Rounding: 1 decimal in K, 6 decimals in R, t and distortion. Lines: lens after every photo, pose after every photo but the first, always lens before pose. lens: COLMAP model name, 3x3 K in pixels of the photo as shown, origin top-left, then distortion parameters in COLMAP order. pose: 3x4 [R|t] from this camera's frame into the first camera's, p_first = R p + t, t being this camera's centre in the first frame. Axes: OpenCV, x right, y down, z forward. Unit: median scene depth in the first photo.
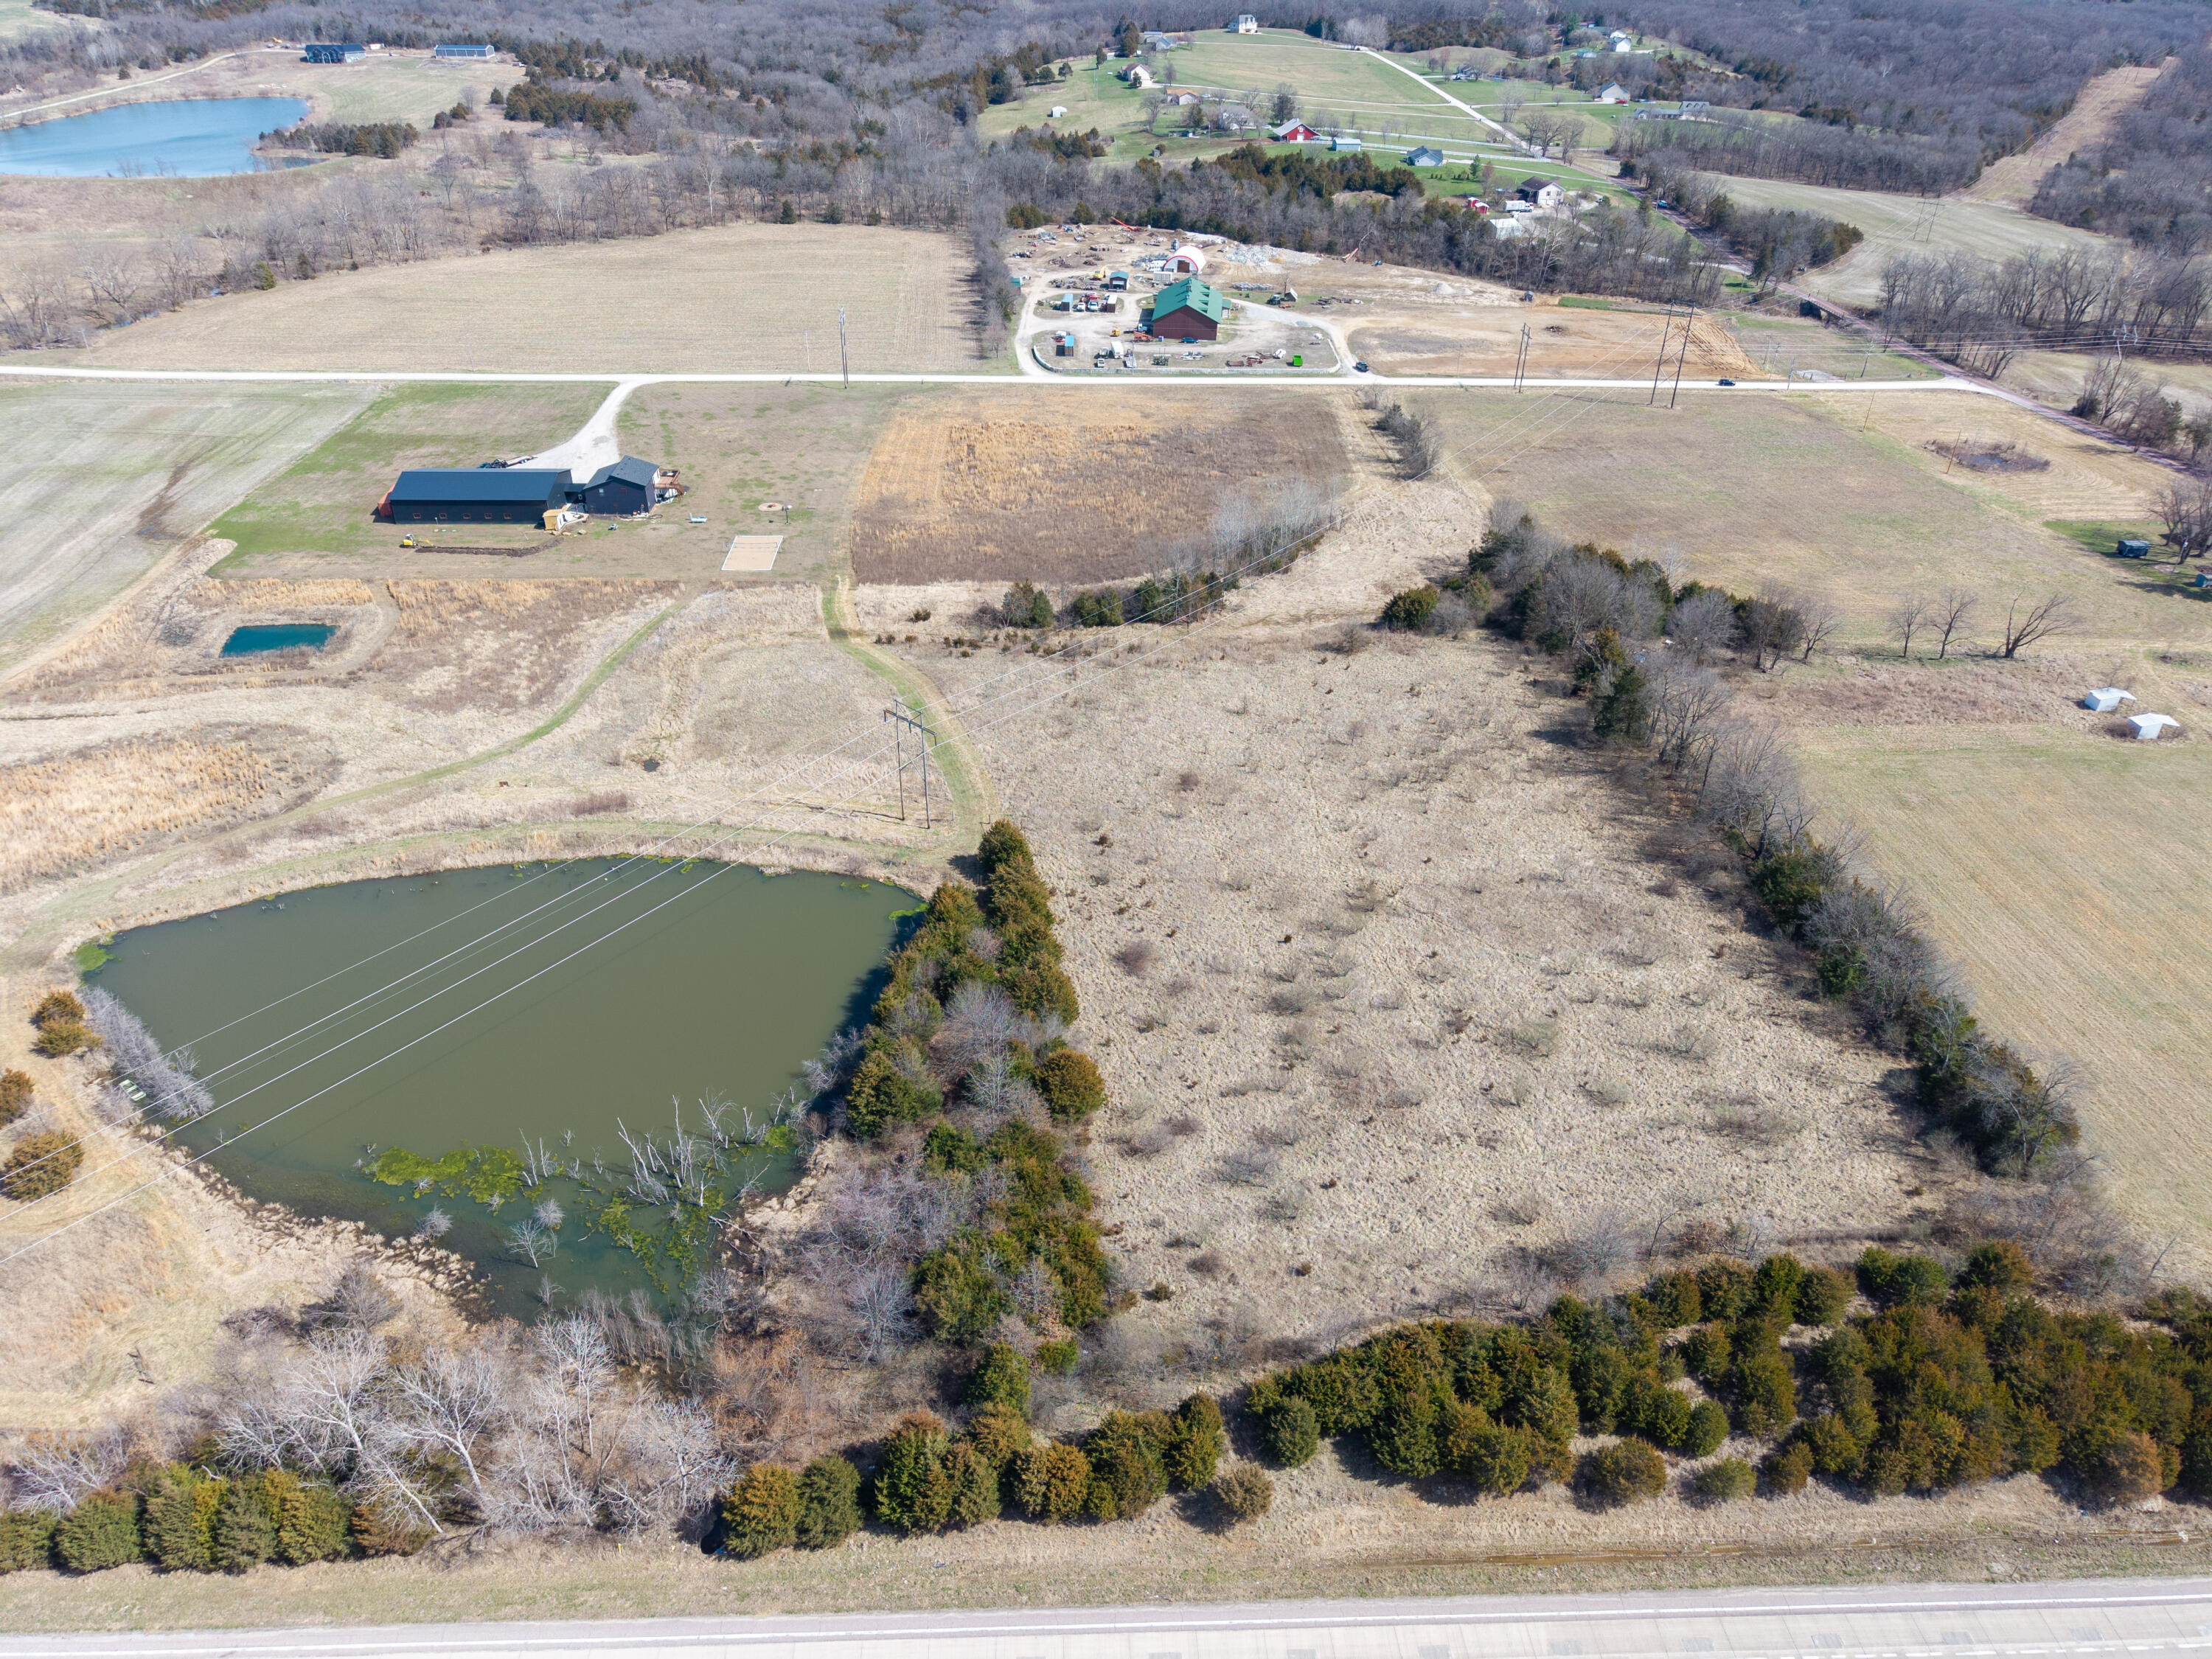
lens RADIAL K [[1497.4, 0, 1108.2], [0, 1497.4, 813.3], [0, 0, 1]] dist [0.020754, -0.019438]
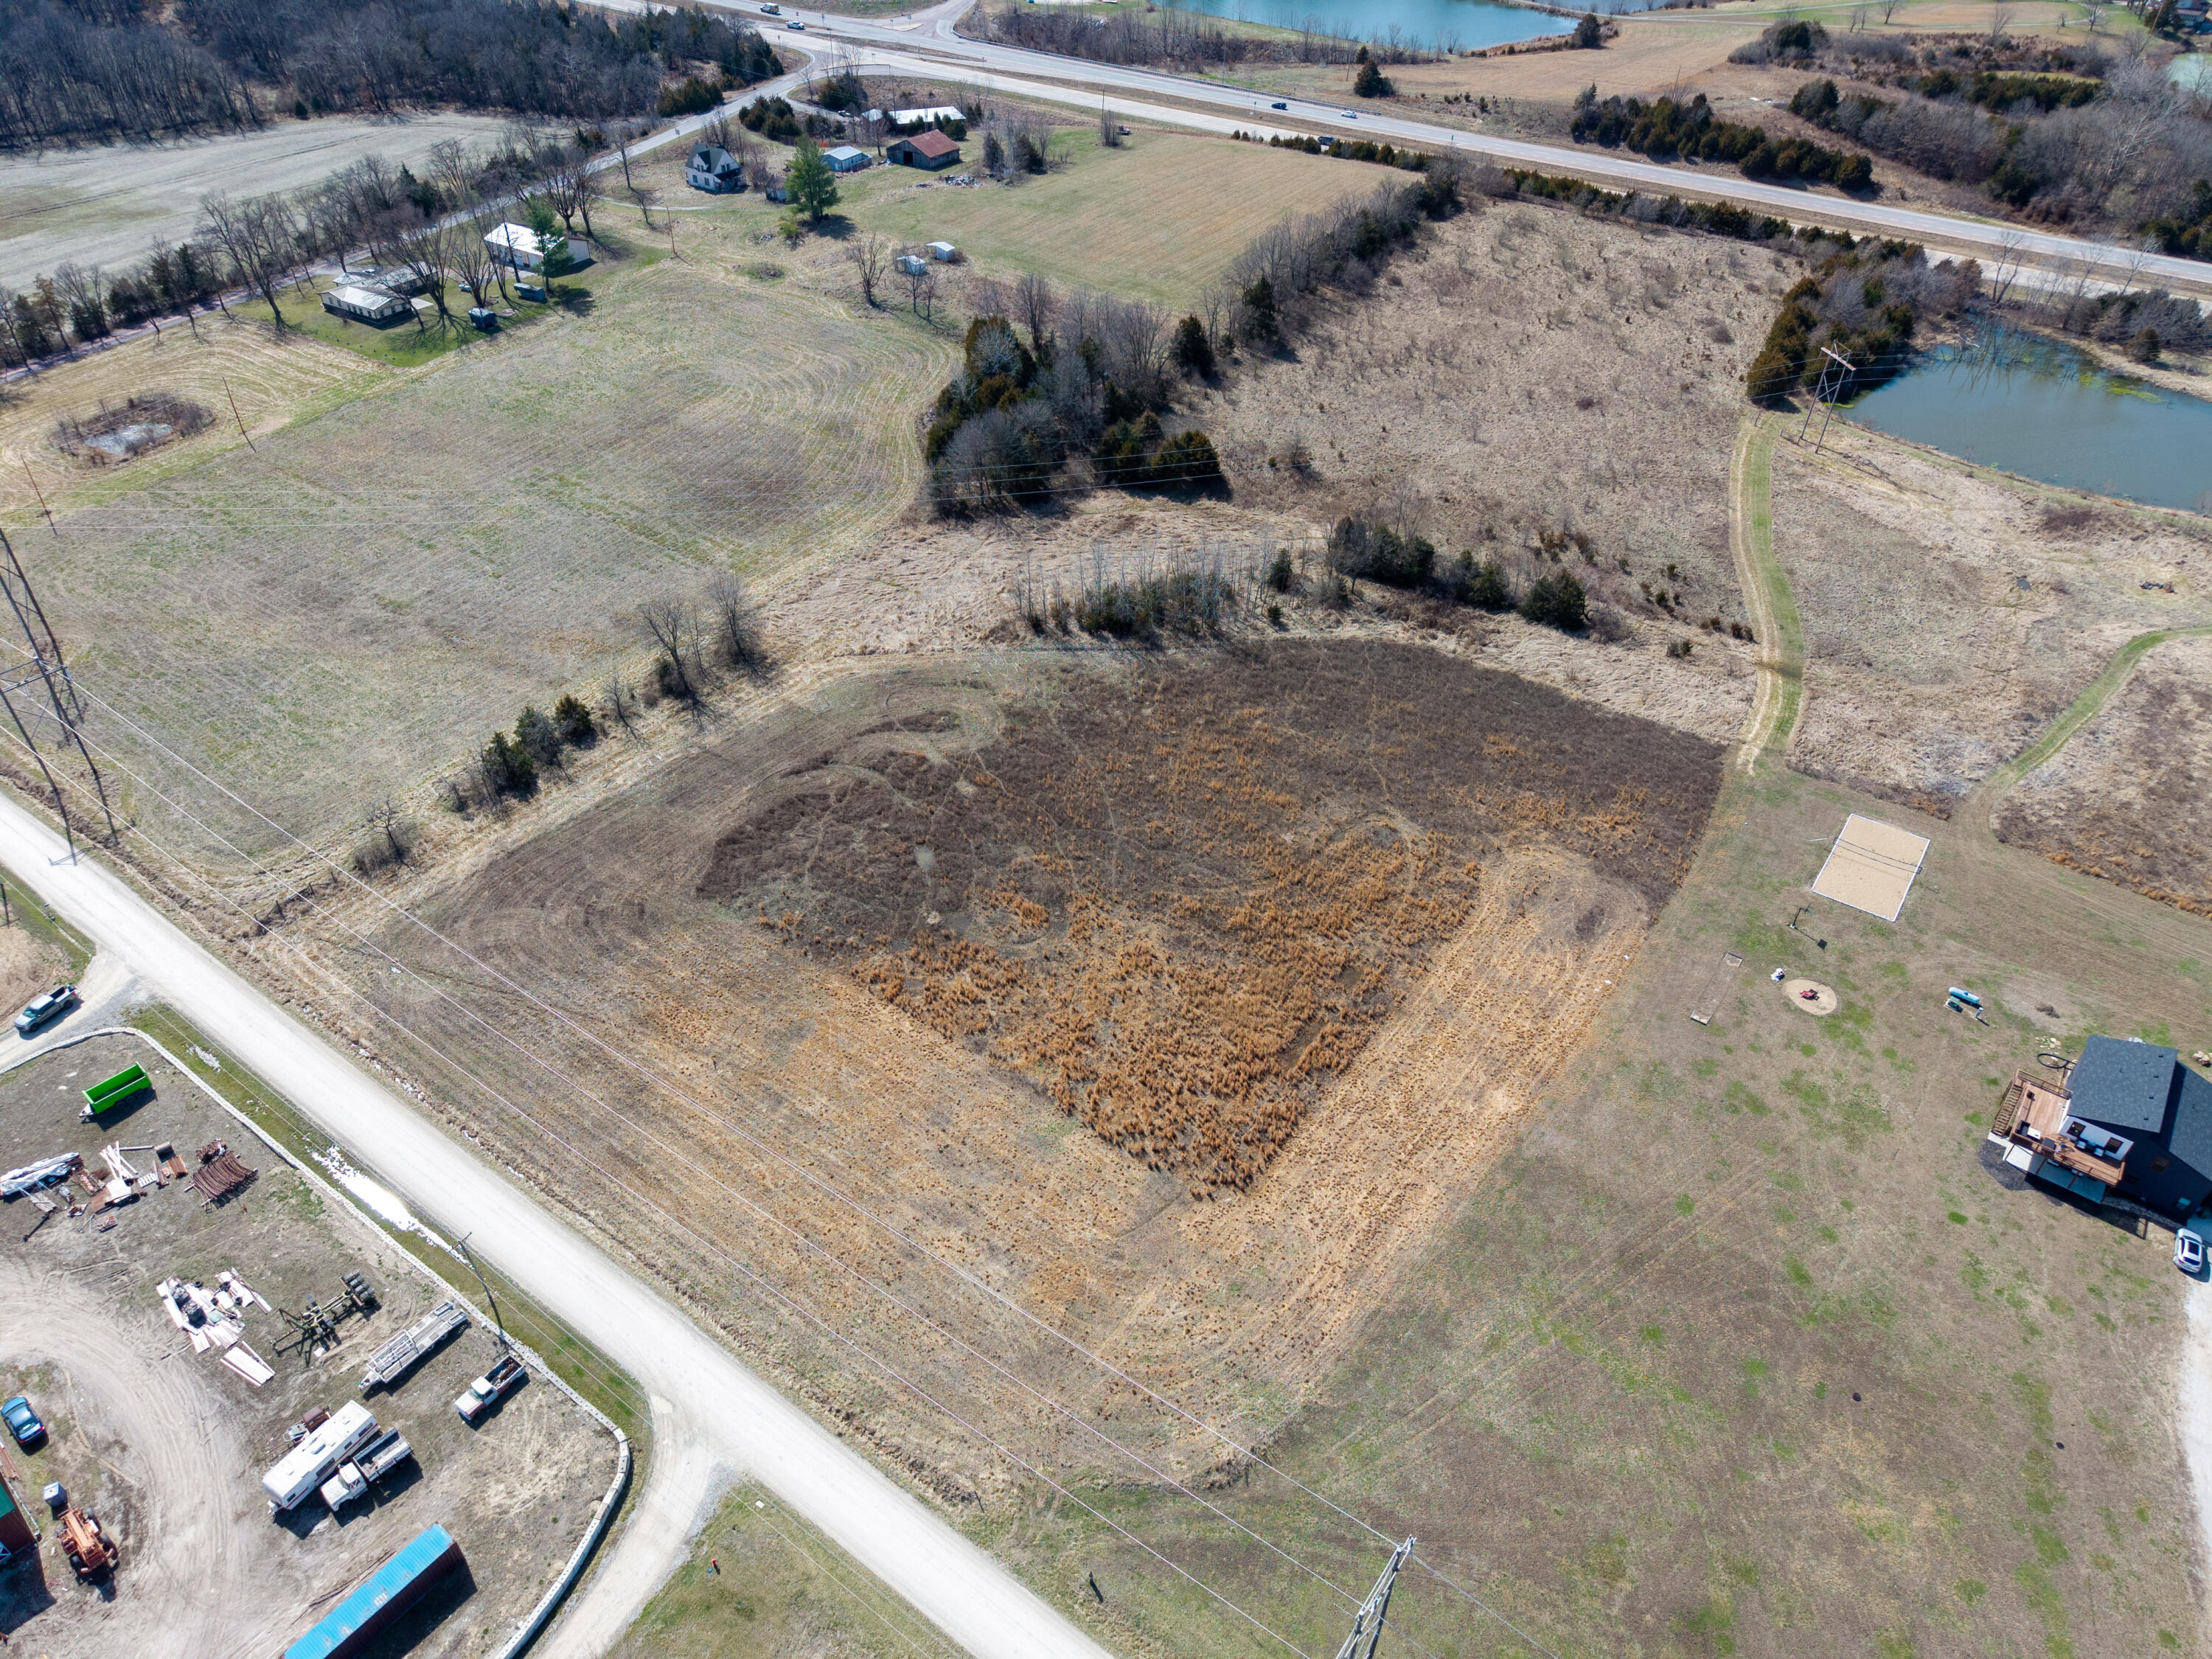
lens RADIAL K [[1477.8, 0, 1106.7], [0, 1477.8, 832.2], [0, 0, 1]] dist [0.022369, -0.019835]
pose [[-0.783393, -0.413300, 0.464196, -0.294316], [0.294706, 0.410555, 0.862898, -0.870834], [-0.547214, 0.812790, -0.199824, 1.404727]]
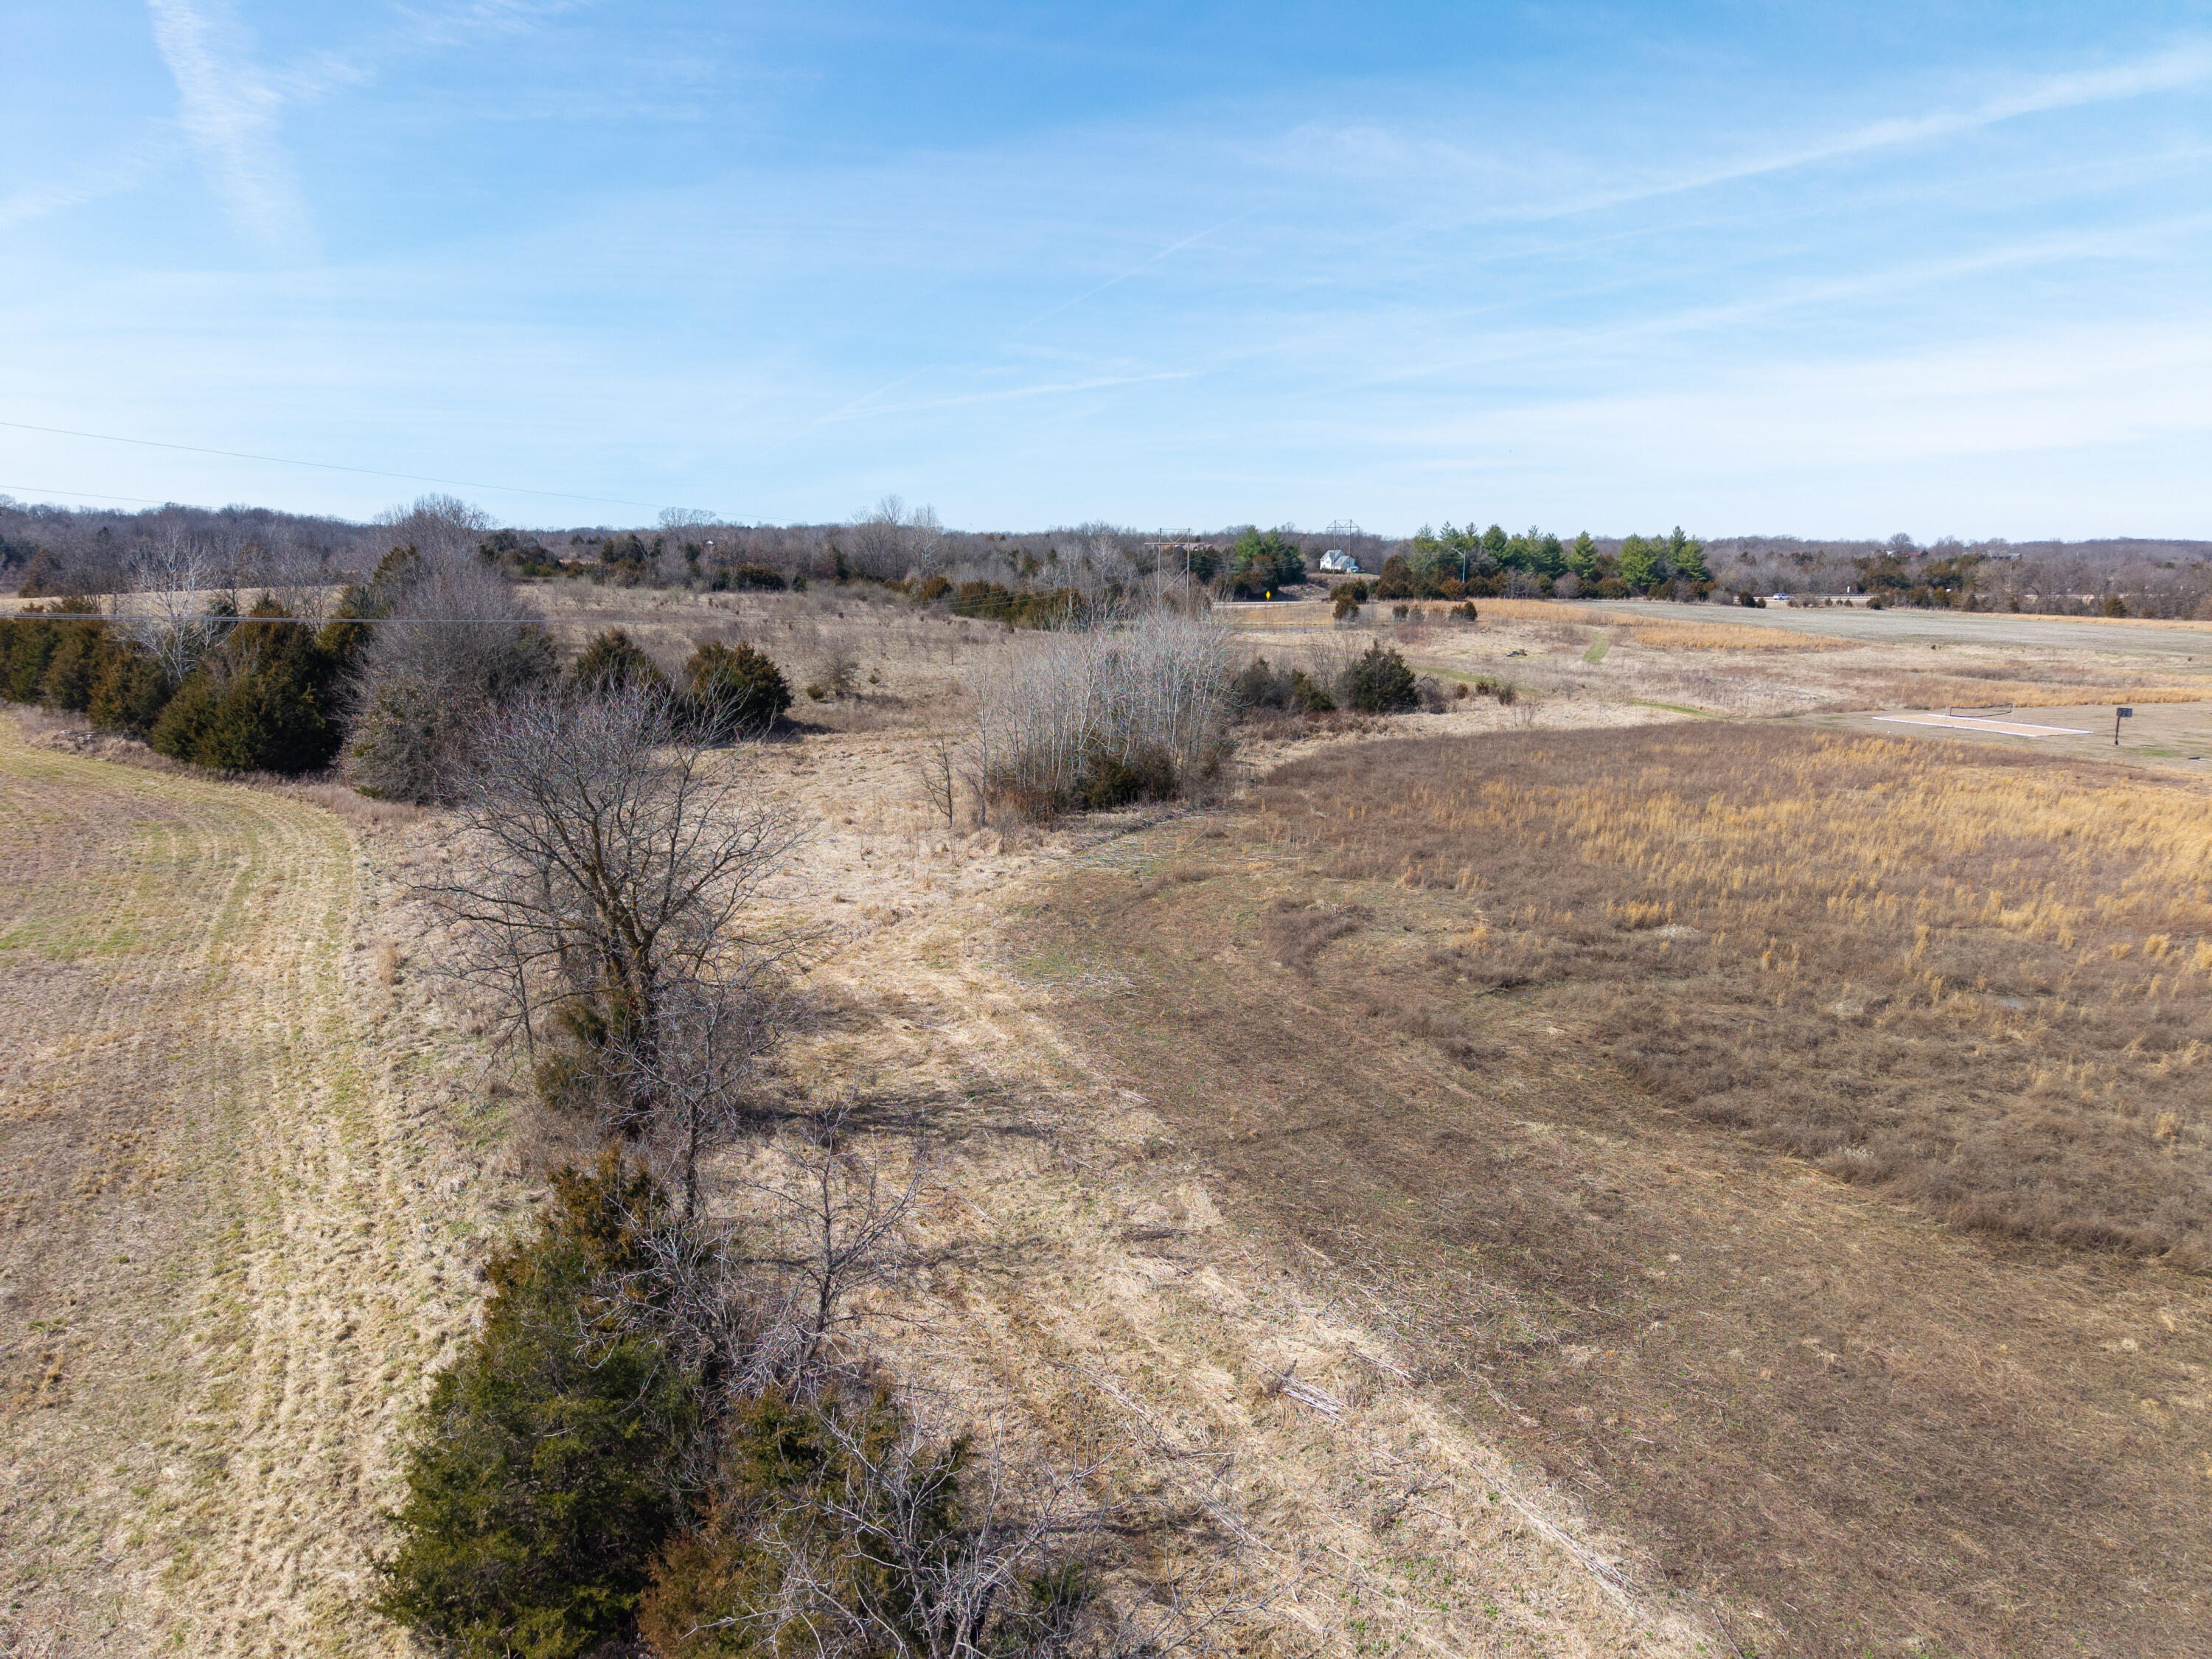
lens RADIAL K [[1477.8, 0, 1106.7], [0, 1477.8, 832.2], [0, 0, 1]] dist [0.022369, -0.019835]
pose [[-0.923839, 0.041374, -0.380538, 0.280156], [-0.219692, 0.756791, 0.615632, -0.443080], [0.313459, 0.652346, -0.690064, 1.419834]]
